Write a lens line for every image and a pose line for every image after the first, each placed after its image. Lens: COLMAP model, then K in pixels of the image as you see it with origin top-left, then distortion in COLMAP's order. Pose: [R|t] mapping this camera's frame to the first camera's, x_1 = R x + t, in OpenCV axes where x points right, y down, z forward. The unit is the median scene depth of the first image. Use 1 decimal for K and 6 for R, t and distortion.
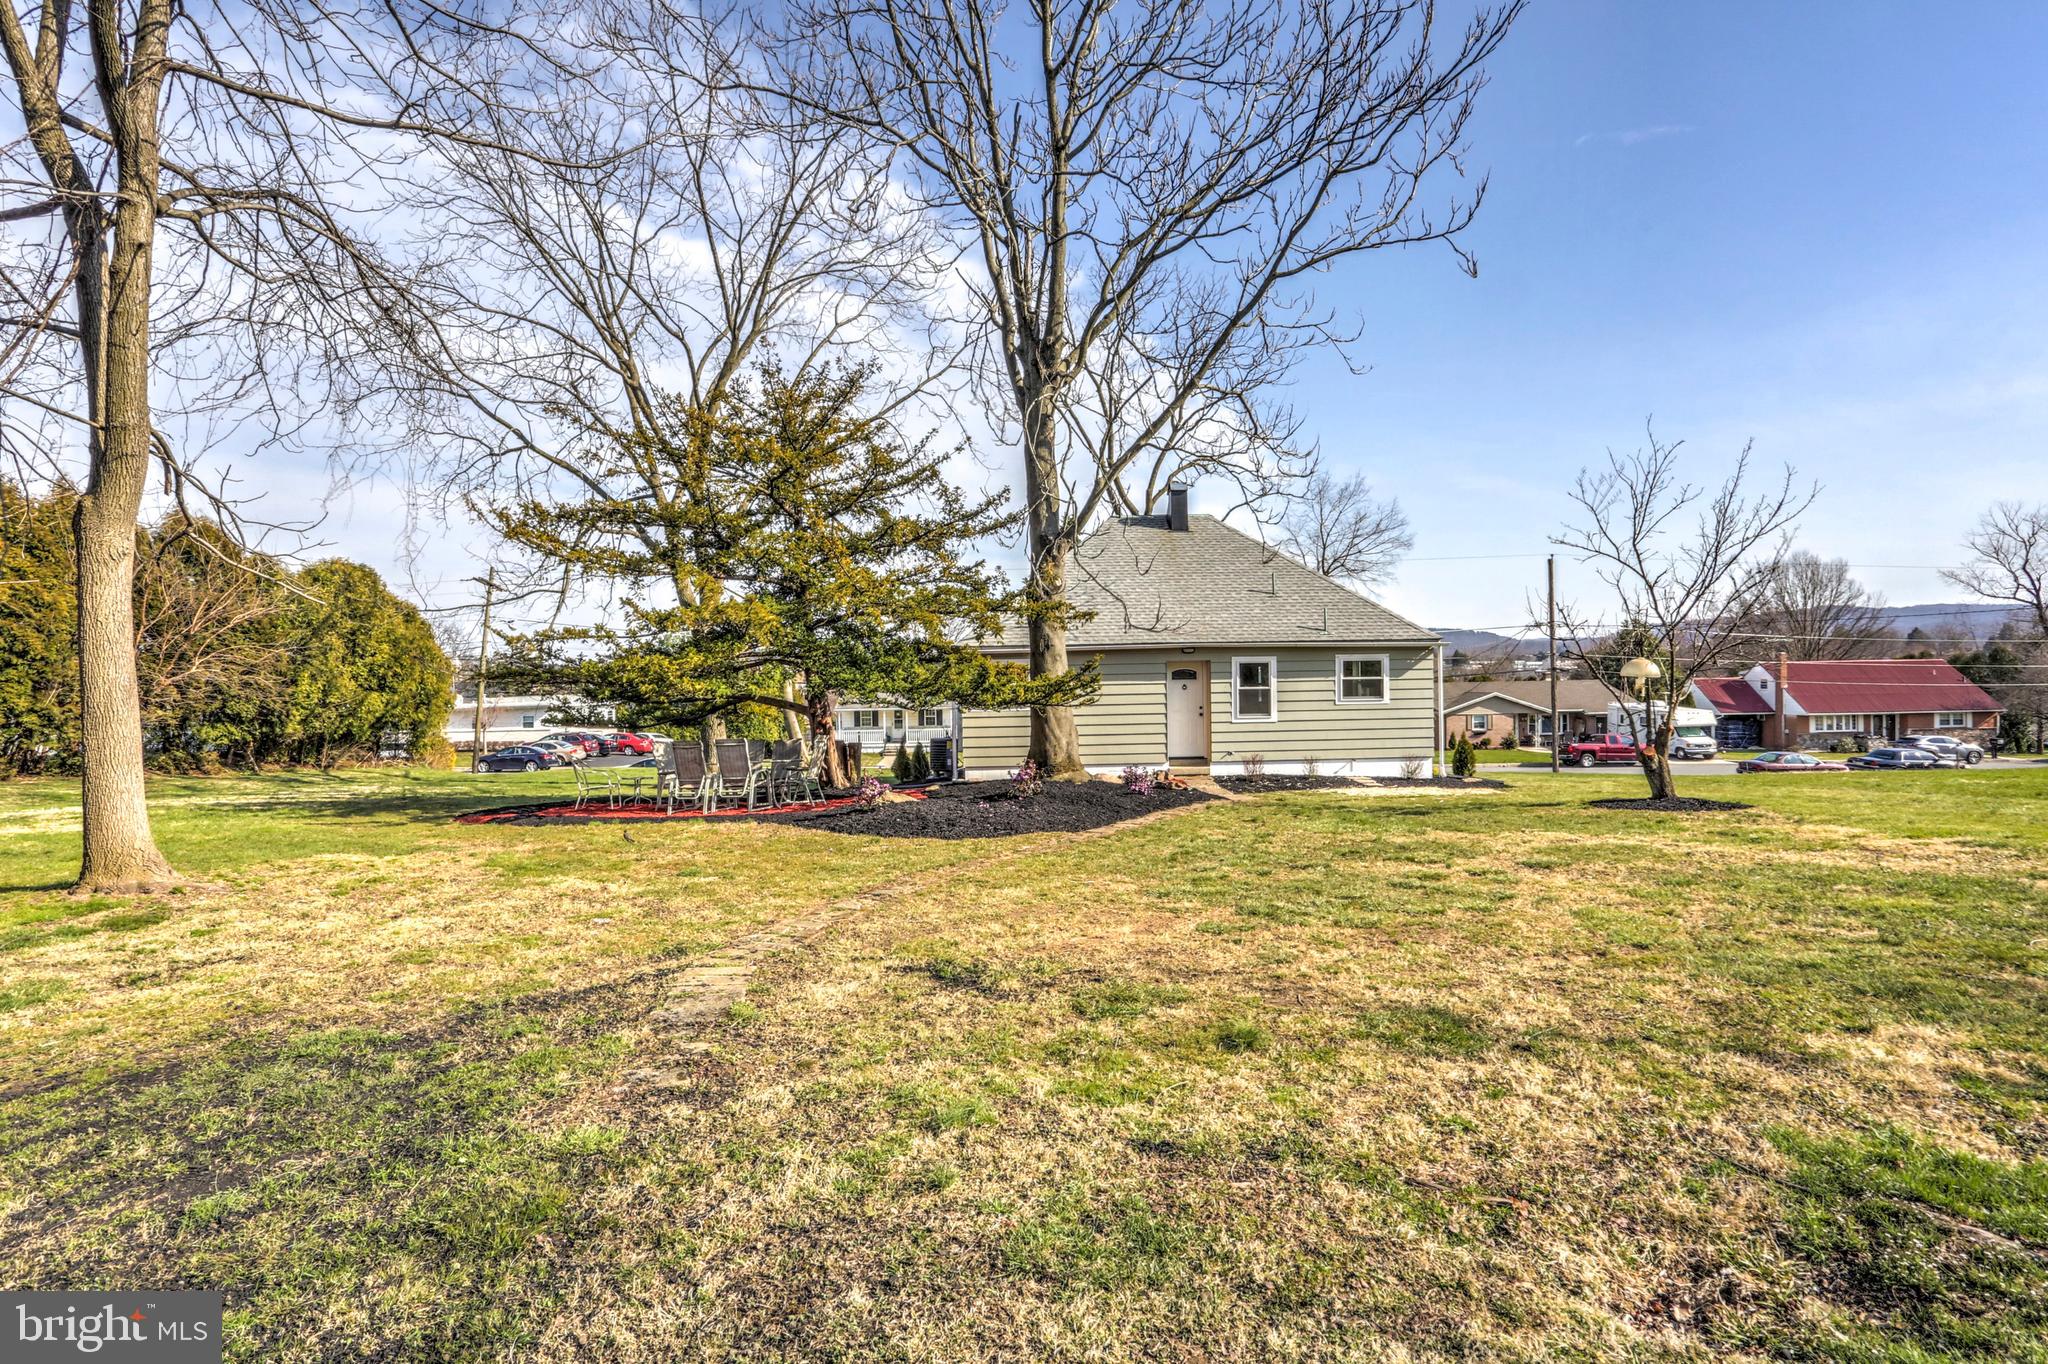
lens RADIAL K [[997.9, 0, 1013.6], [0, 997.9, 685.2], [0, 0, 1]] dist [-0.070718, 0.029129]
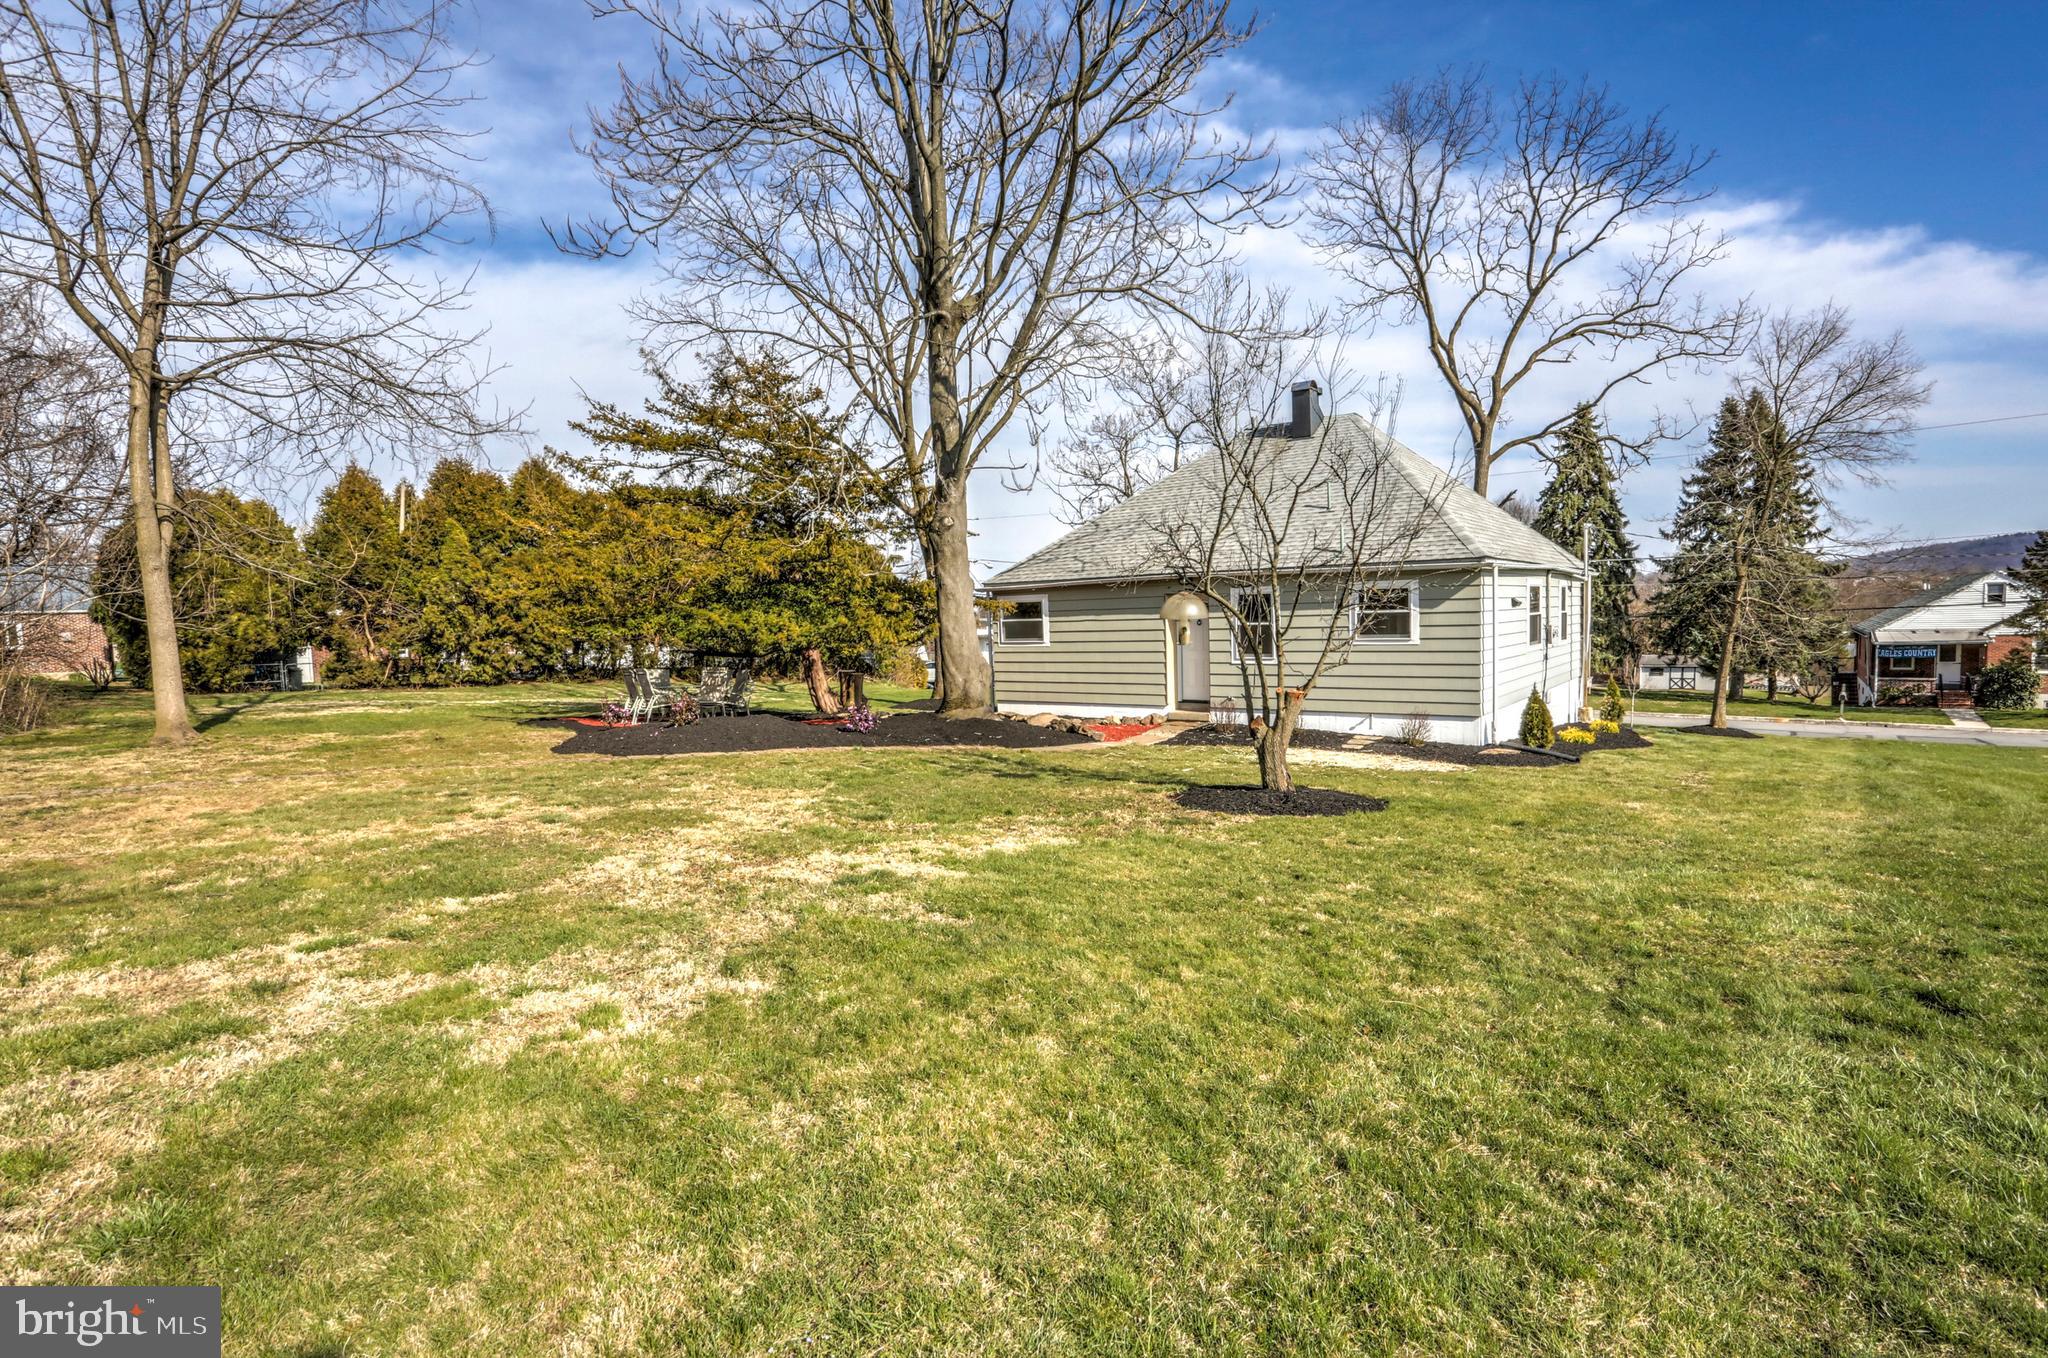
lens RADIAL K [[997.9, 0, 1018.8], [0, 997.9, 677.4], [0, 0, 1]] dist [-0.070718, 0.029129]
pose [[0.784529, 0.033687, -0.619176, 0.613149], [0.008783, 0.997819, 0.065416, -0.008731], [0.620030, -0.056759, 0.782523, 0.203828]]
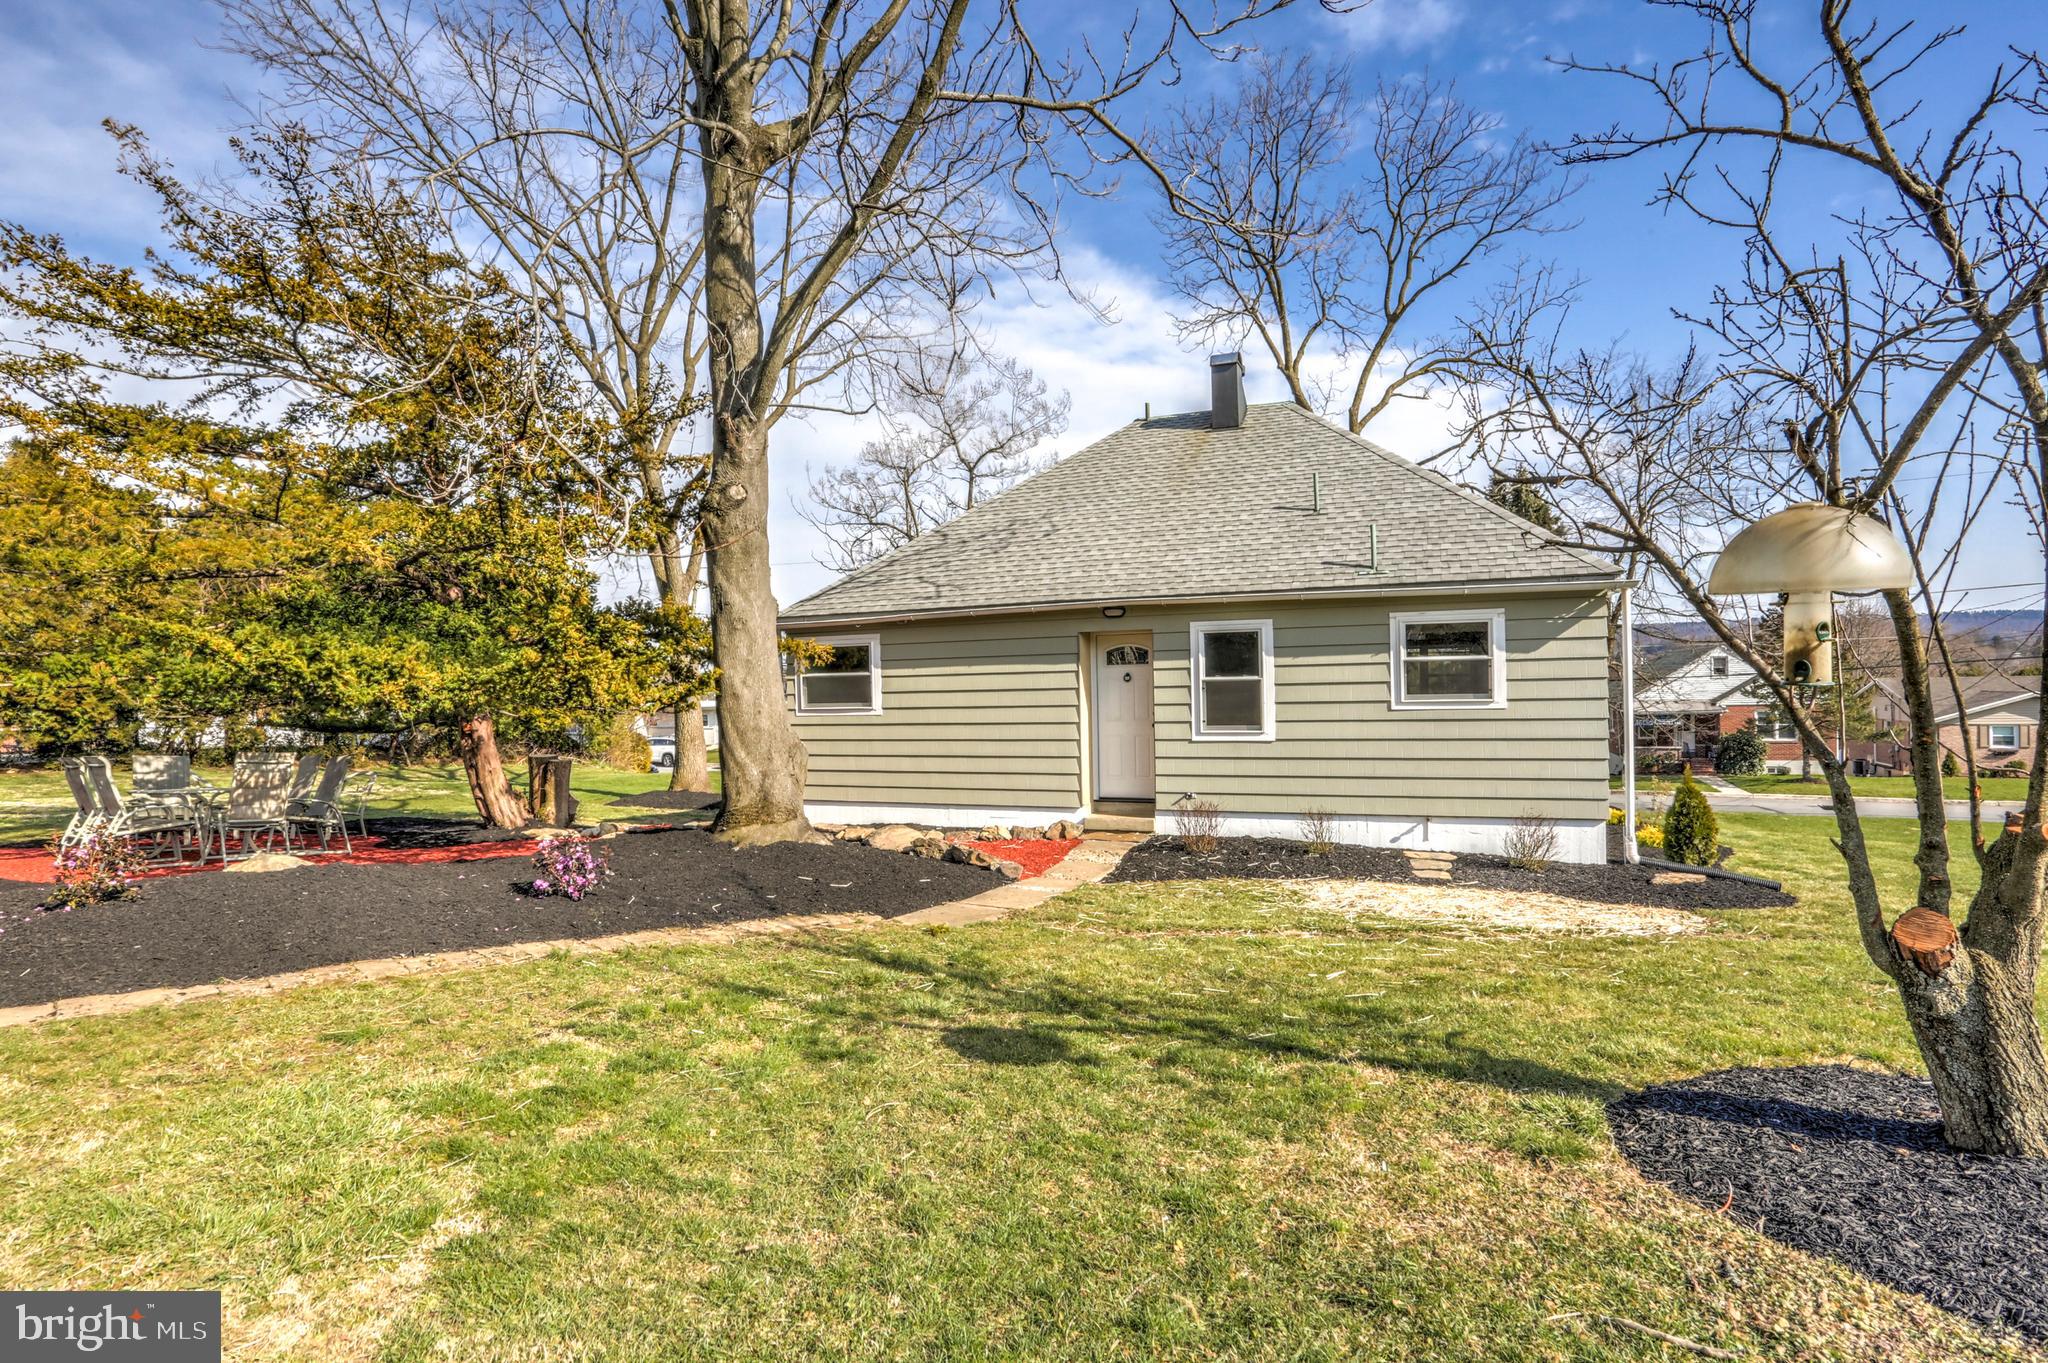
lens RADIAL K [[997.9, 0, 1017.6], [0, 997.9, 690.9], [0, 0, 1]] dist [-0.070718, 0.029129]
pose [[0.923474, 0.002373, -0.383654, 0.343098], [0.000021, 0.999981, 0.006236, 0.006630], [0.383661, -0.005767, 0.923456, 0.449718]]
